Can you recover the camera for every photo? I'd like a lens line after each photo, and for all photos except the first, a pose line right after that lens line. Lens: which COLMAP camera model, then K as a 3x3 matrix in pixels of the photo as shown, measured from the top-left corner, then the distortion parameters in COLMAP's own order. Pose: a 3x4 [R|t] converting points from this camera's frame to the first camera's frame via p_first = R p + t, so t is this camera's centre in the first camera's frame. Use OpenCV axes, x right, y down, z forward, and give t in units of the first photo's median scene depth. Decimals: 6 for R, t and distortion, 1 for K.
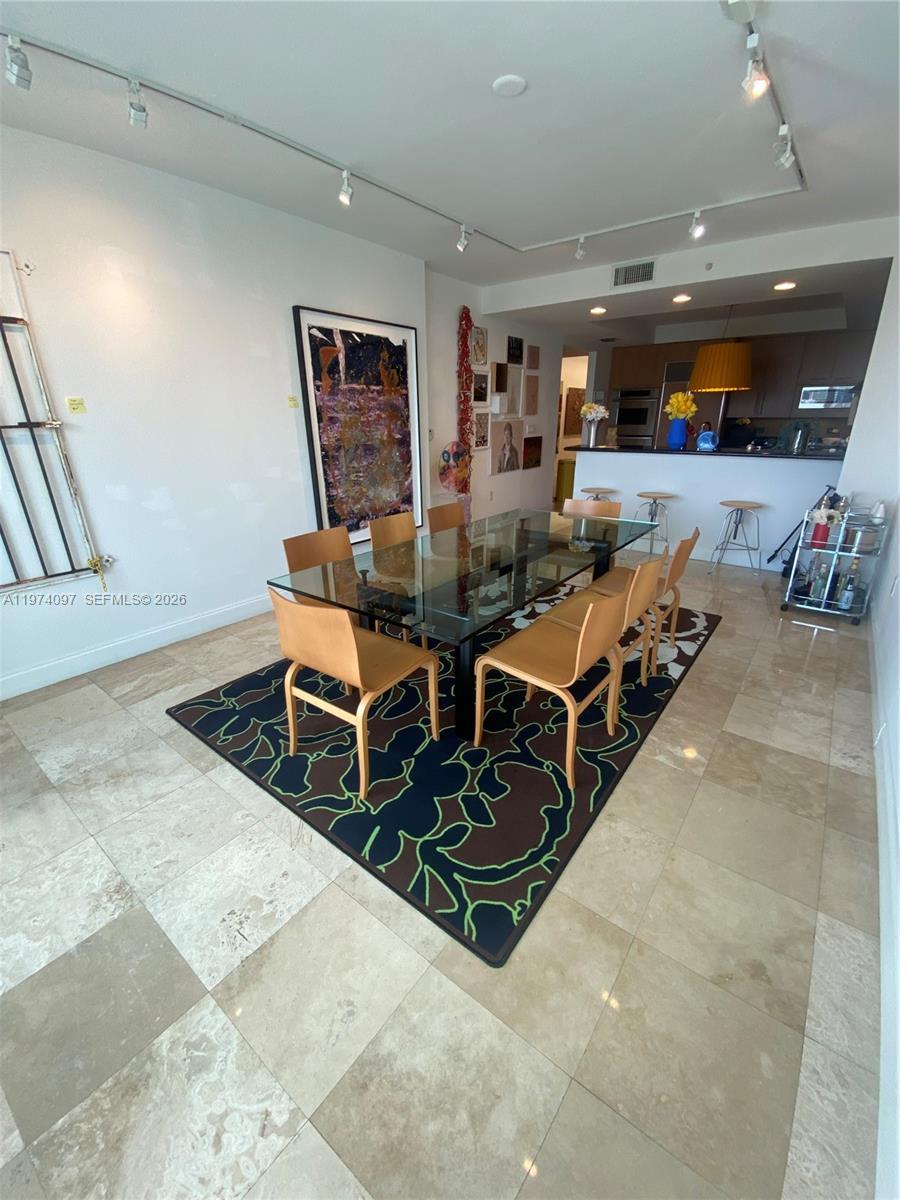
lens RADIAL K [[486.2, 0, 456.6], [0, 486.2, 602.2], [0, 0, 1]] dist [0.036419, -0.000704]
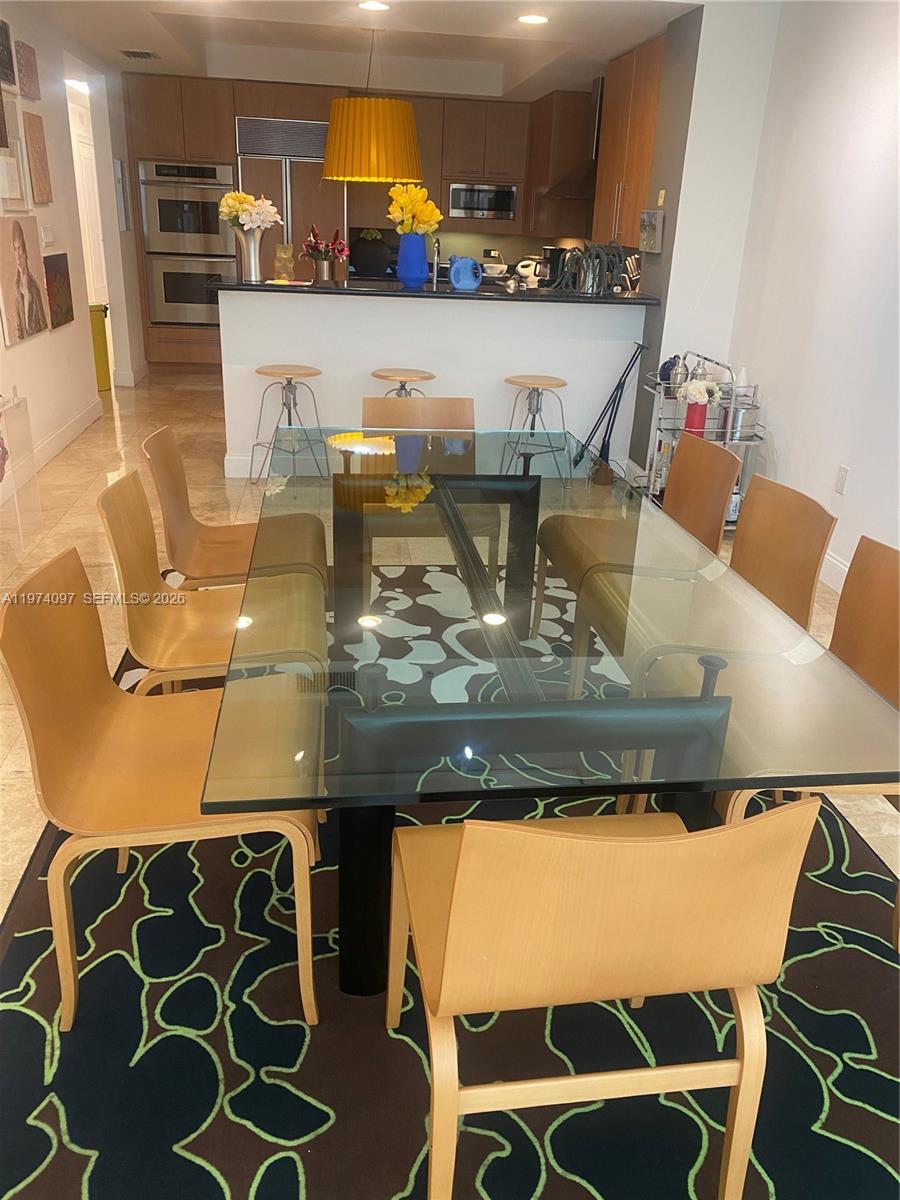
lens RADIAL K [[916.9, 0, 449.4], [0, 916.9, 590.1], [0, 0, 1]] dist [0.069683, -0.065959]
pose [[0.707925, -0.235788, 0.665768, -0.268780], [0.215614, 0.969779, 0.114189, -0.086045], [-0.672572, 0.062711, 0.737370, 0.218841]]
